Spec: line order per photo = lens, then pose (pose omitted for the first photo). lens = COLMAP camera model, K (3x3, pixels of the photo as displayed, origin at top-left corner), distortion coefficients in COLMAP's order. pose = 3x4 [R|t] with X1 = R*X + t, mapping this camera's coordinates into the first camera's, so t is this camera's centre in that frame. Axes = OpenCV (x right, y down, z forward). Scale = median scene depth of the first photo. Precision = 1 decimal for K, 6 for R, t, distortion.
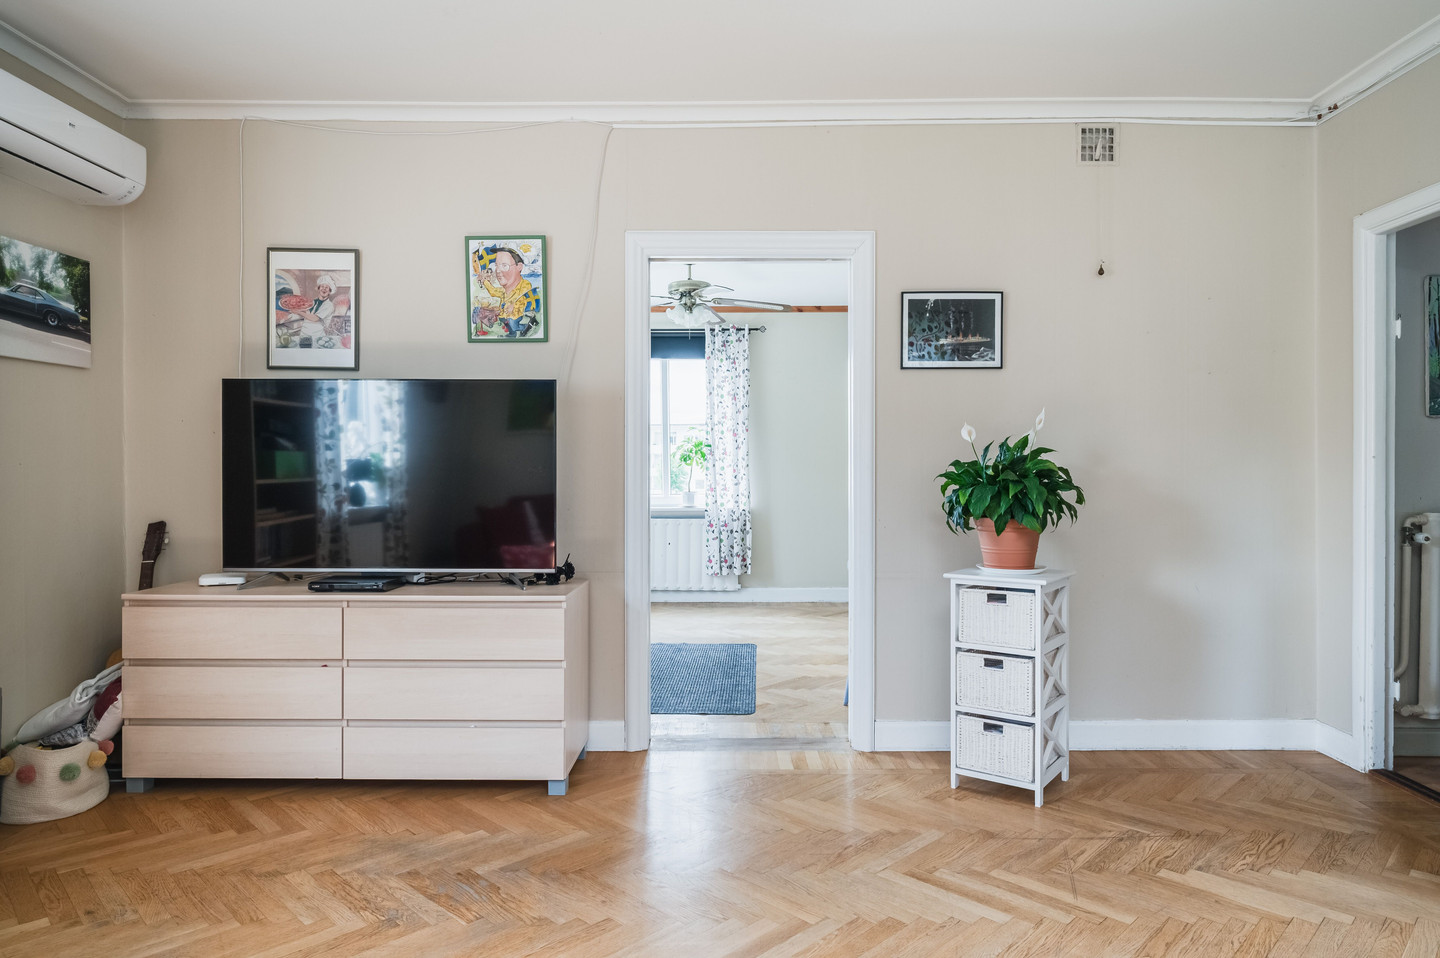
lens RADIAL K [[889.3, 0, 737.3], [0, 889.3, 474.7], [0, 0, 1]] dist [0.005027, 0.000243]
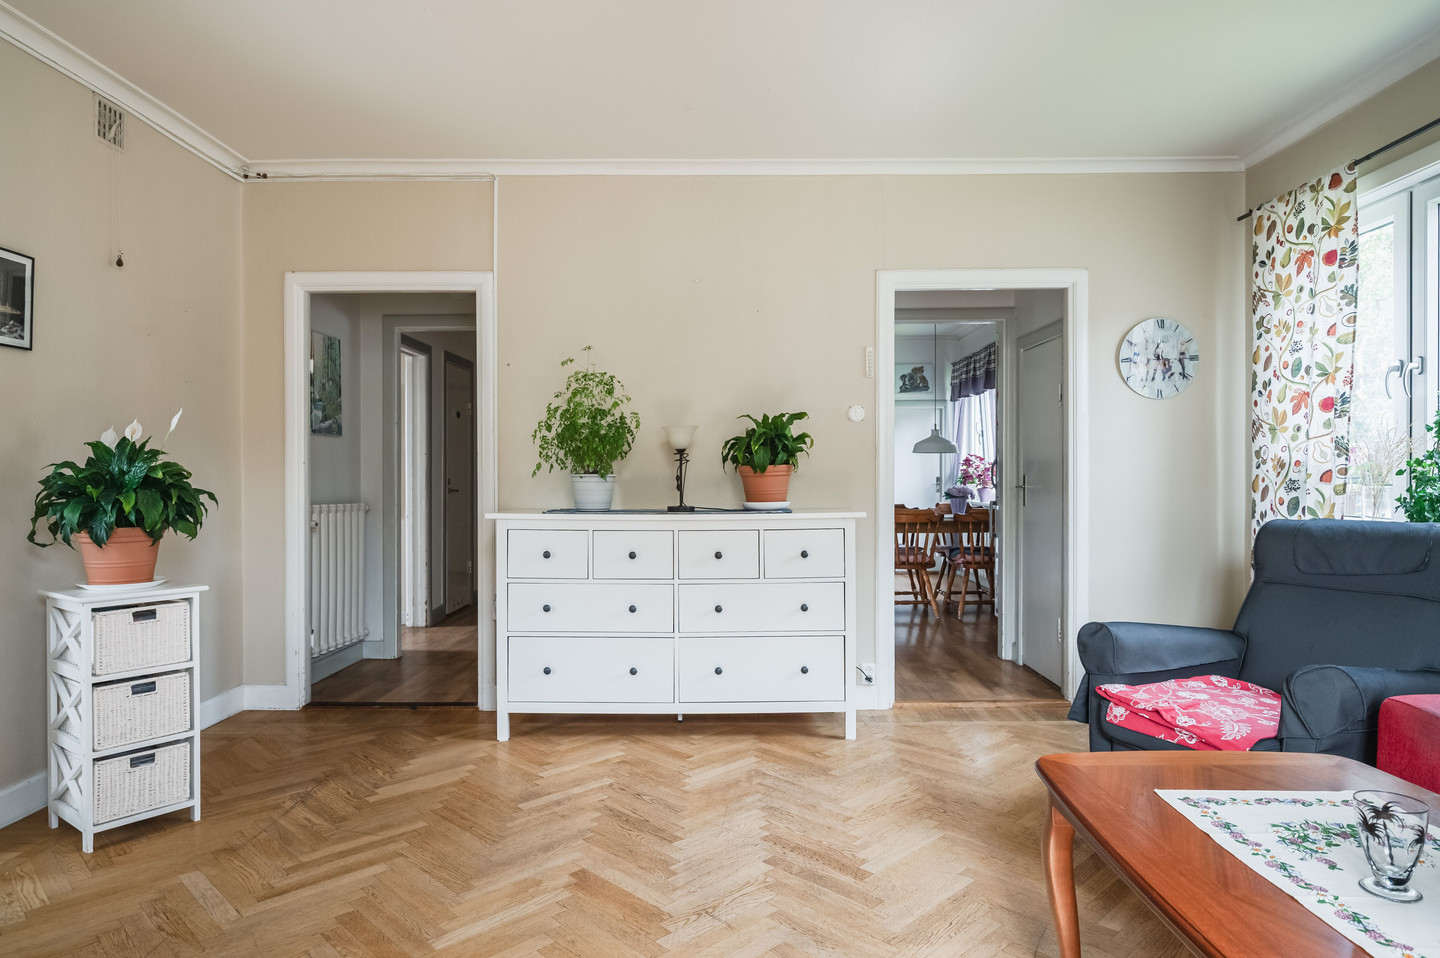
lens RADIAL K [[889.3, 0, 737.3], [0, 889.3, 474.7], [0, 0, 1]] dist [0.005027, 0.000243]
pose [[-0.005745, -0.001974, 0.999982, -0.619995], [0.005226, 0.999984, 0.002004, -0.002529], [-0.999970, 0.005238, -0.005735, 0.405384]]
